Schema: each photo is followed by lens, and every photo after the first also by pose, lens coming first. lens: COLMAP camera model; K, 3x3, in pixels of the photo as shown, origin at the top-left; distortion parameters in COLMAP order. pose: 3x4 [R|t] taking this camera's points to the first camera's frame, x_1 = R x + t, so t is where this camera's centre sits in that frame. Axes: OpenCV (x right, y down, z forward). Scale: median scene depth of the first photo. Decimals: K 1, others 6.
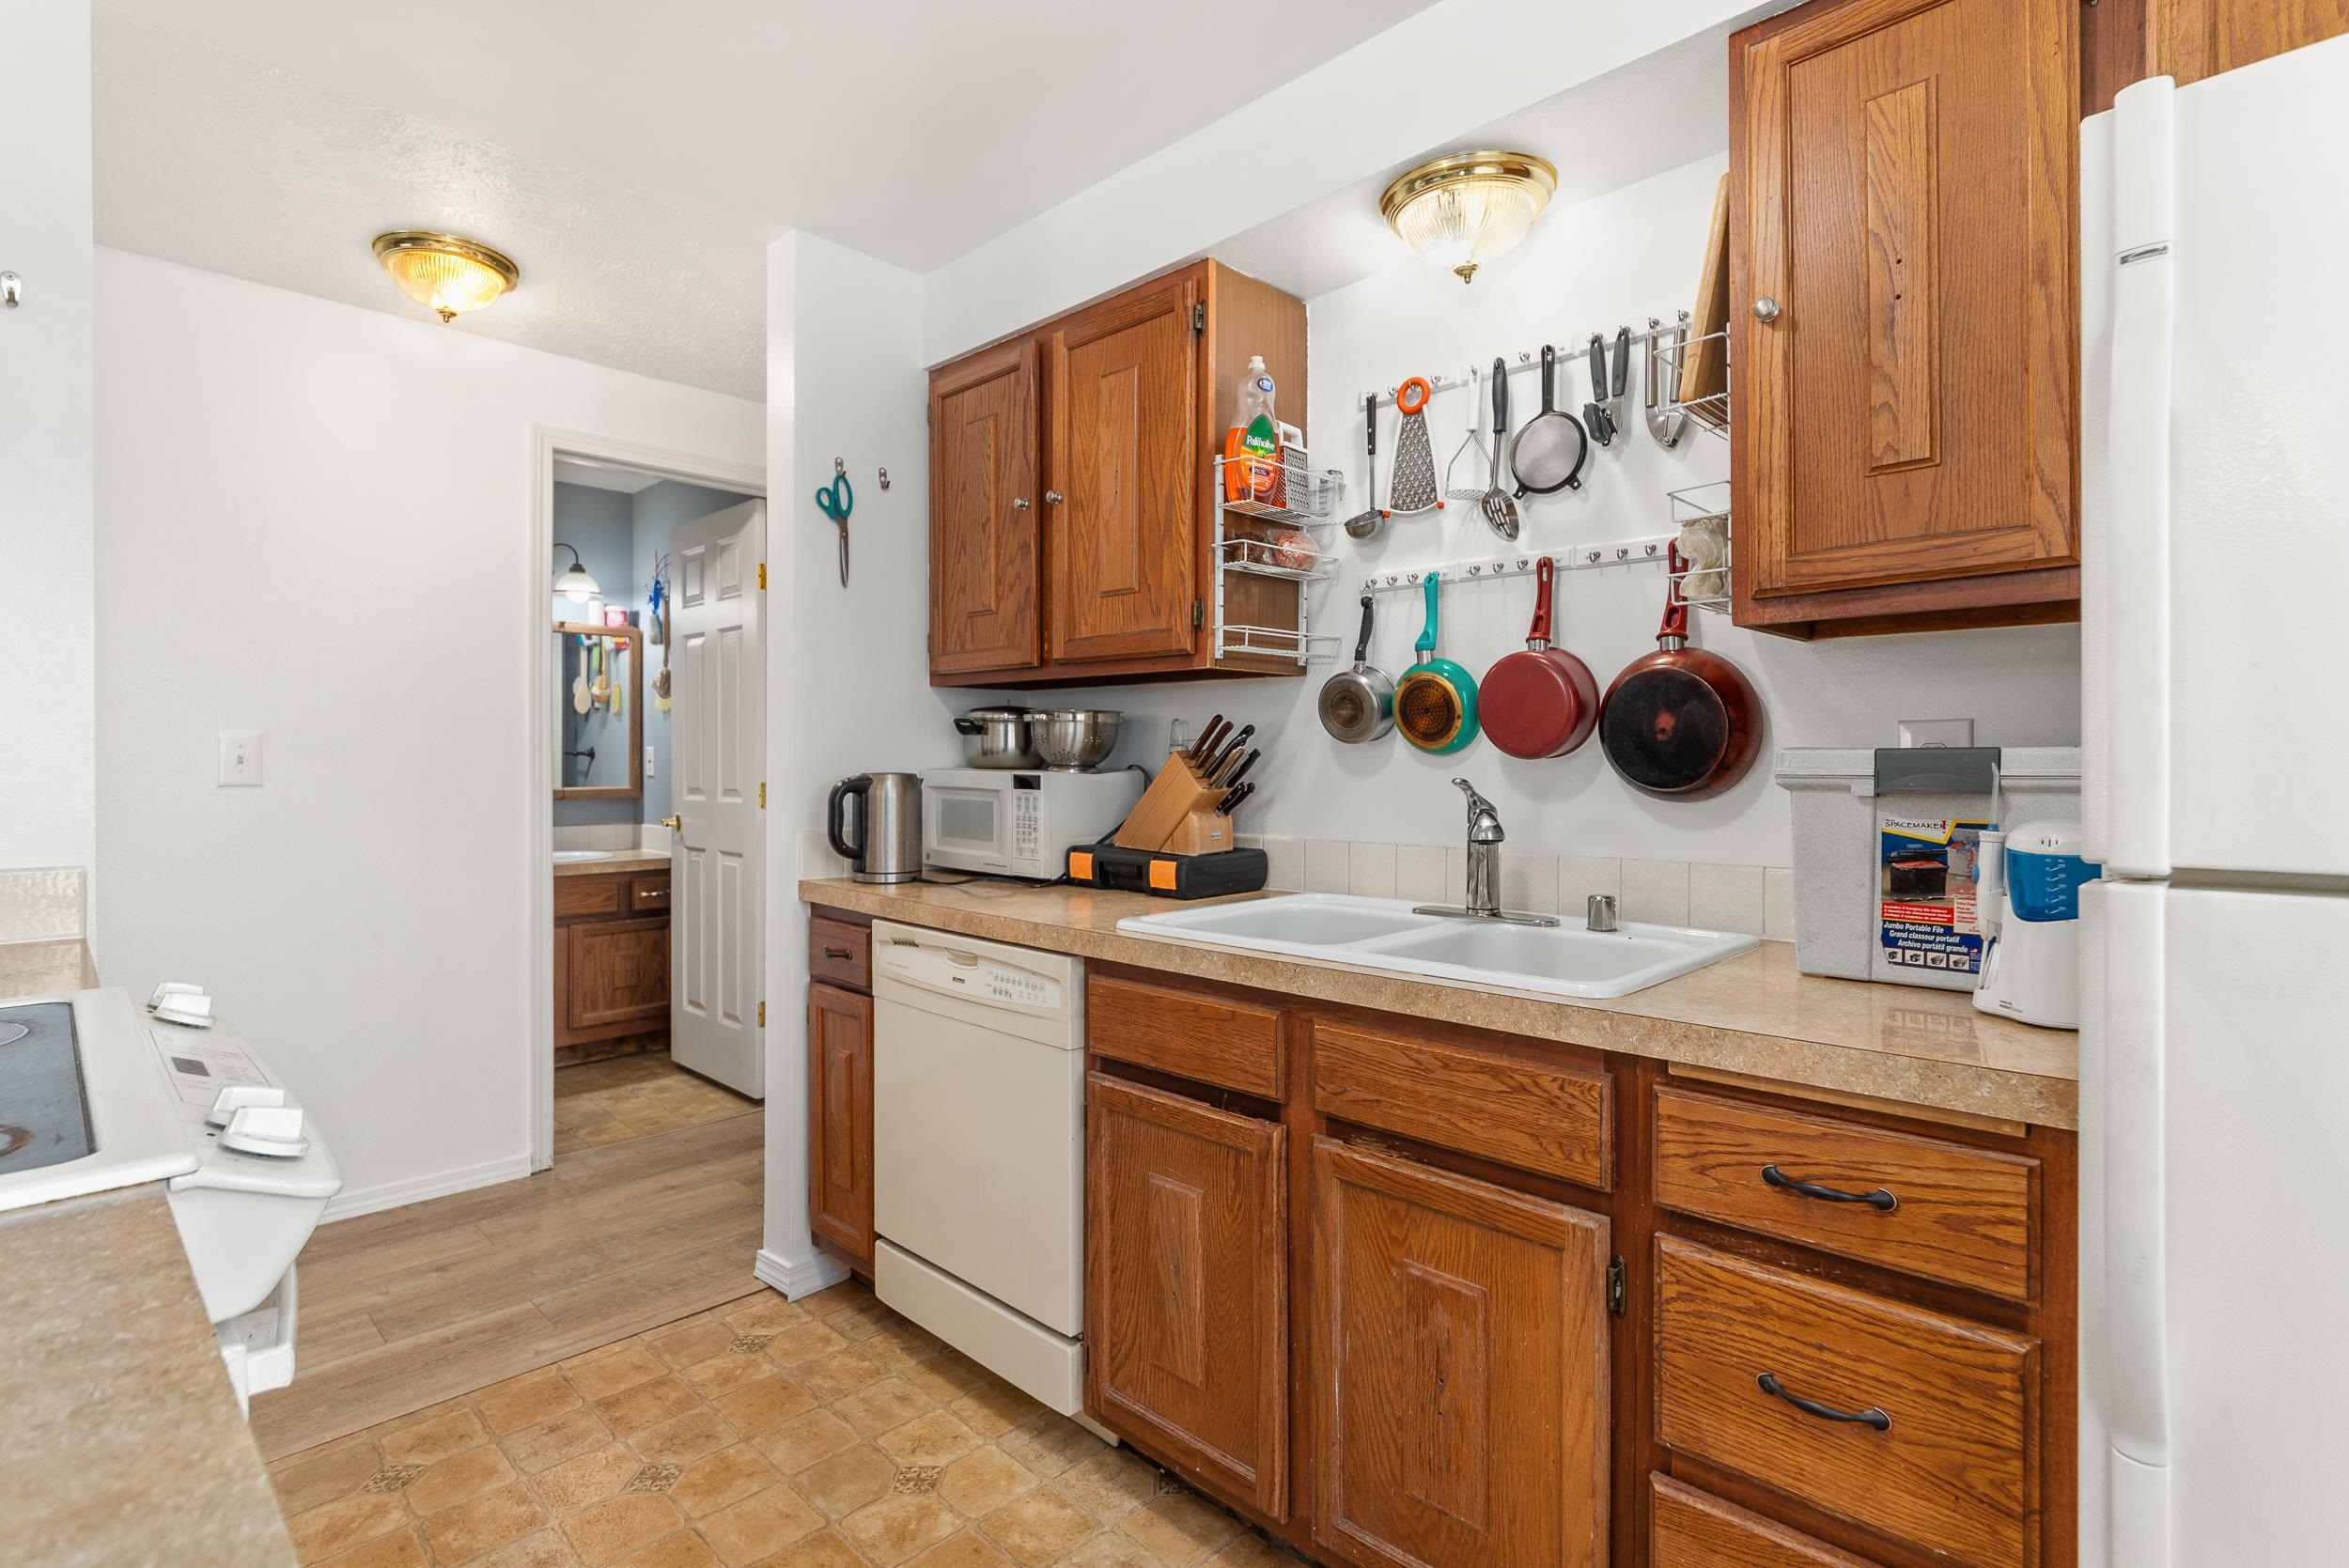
lens RADIAL K [[1130.0, 0, 1165.5], [0, 1130.0, 760.8], [0, 0, 1]] dist [0.000690, -0.000456]
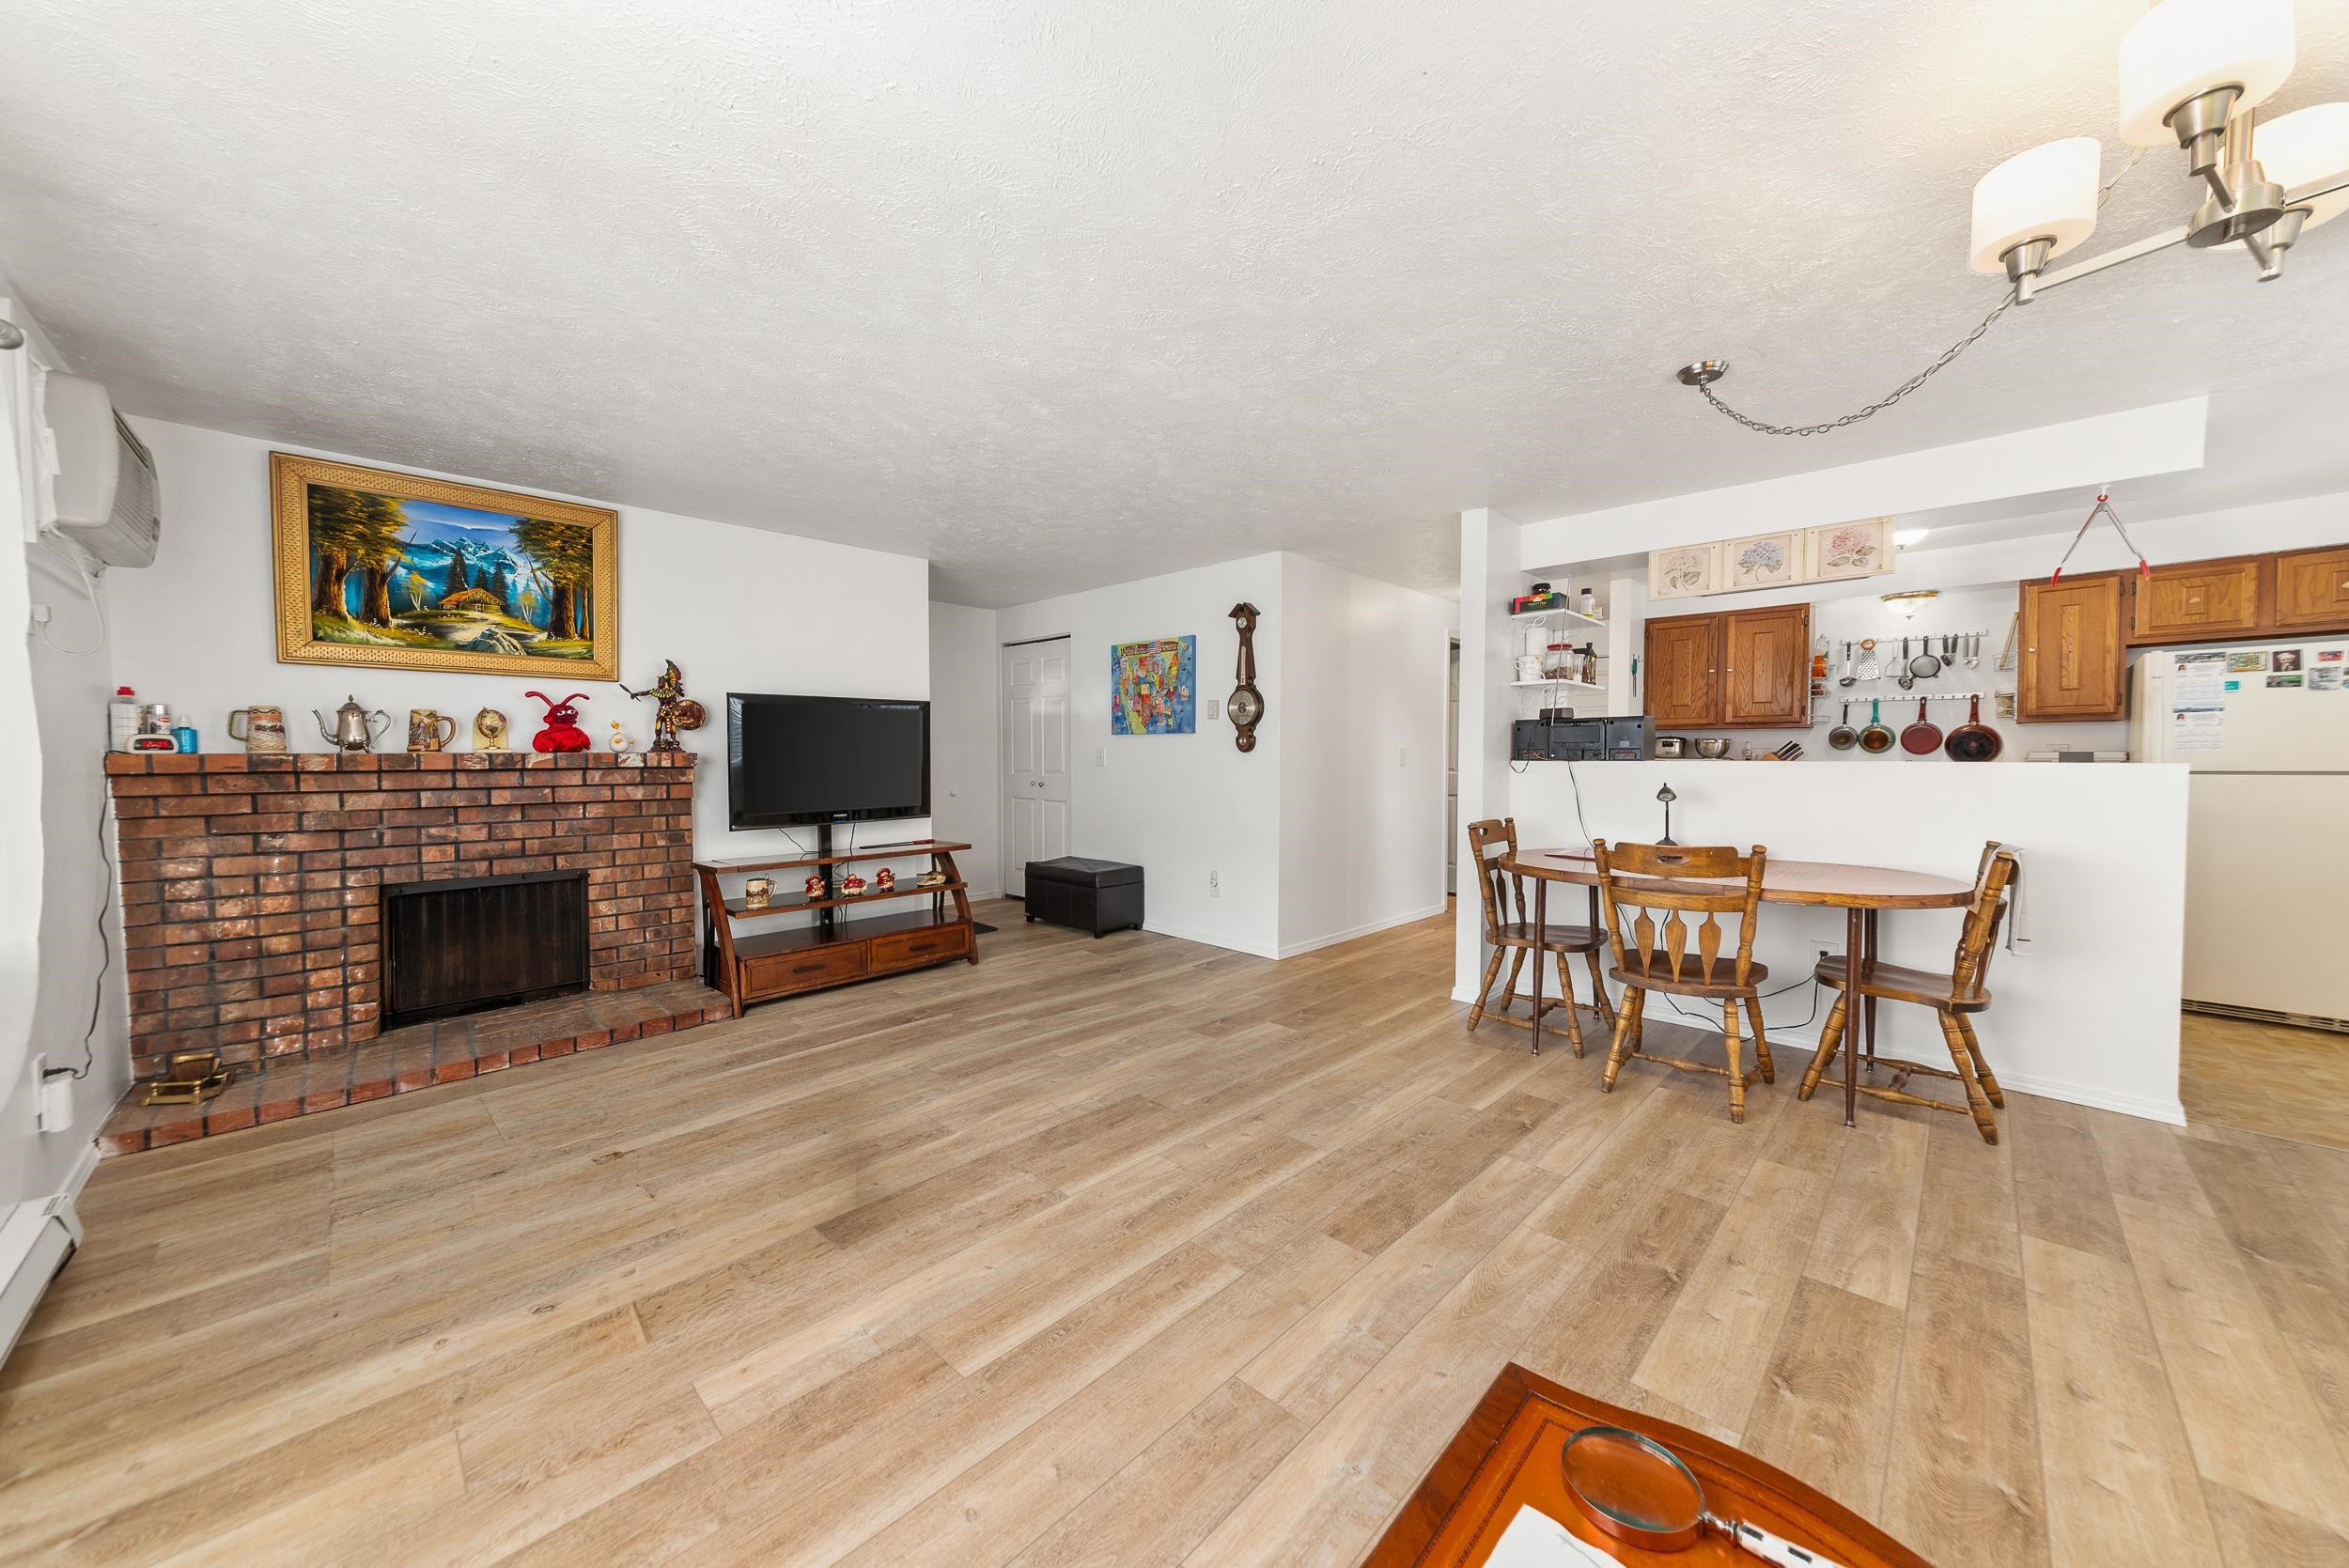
lens RADIAL K [[823.4, 0, 1174.5], [0, 823.4, 784.0], [0, 0, 1]] dist [-0.001618, -0.000184]
pose [[0.999973, -0.003933, 0.006254, -1.793040], [0.003723, 0.999440, 0.033239, -0.003284], [-0.006381, -0.033215, 0.999428, -1.375793]]
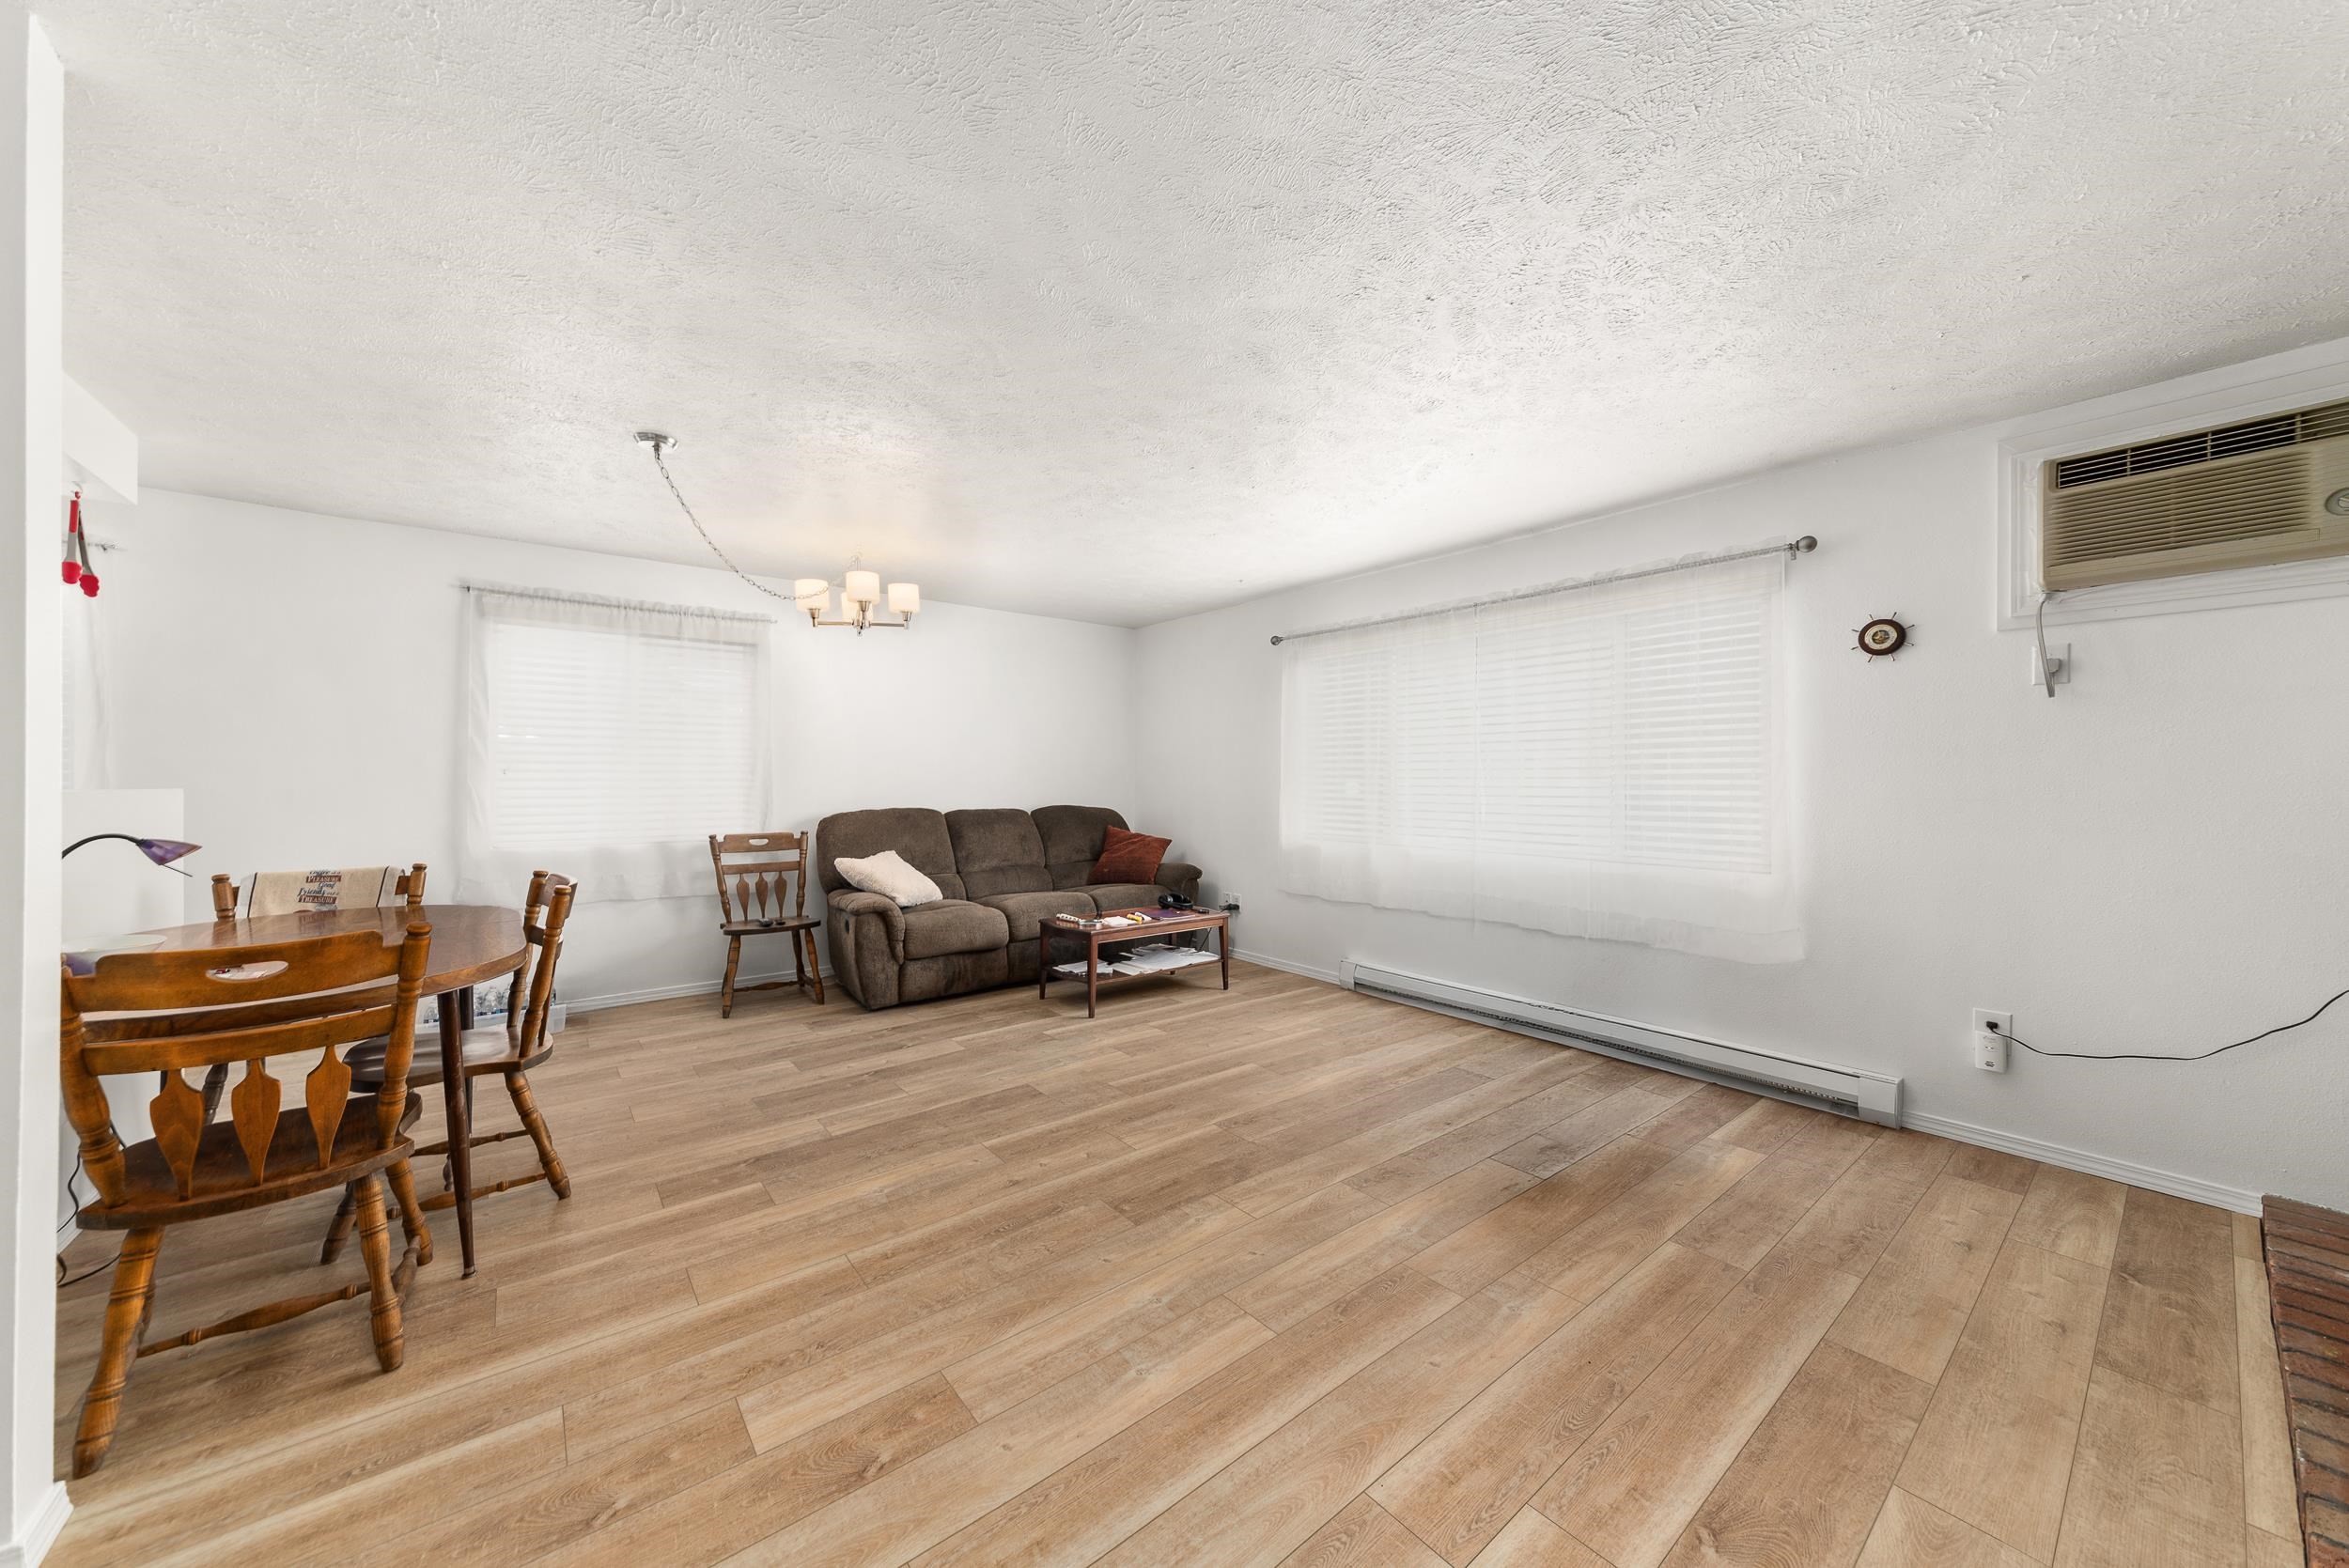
lens RADIAL K [[823.4, 0, 1174.5], [0, 823.4, 784.0], [0, 0, 1]] dist [-0.001618, -0.000184]
pose [[-0.993212, -0.004142, 0.116245, -2.007747], [-0.003411, 0.999973, 0.006495, -0.009316], [-0.116269, 0.006054, -0.993199, 0.939359]]
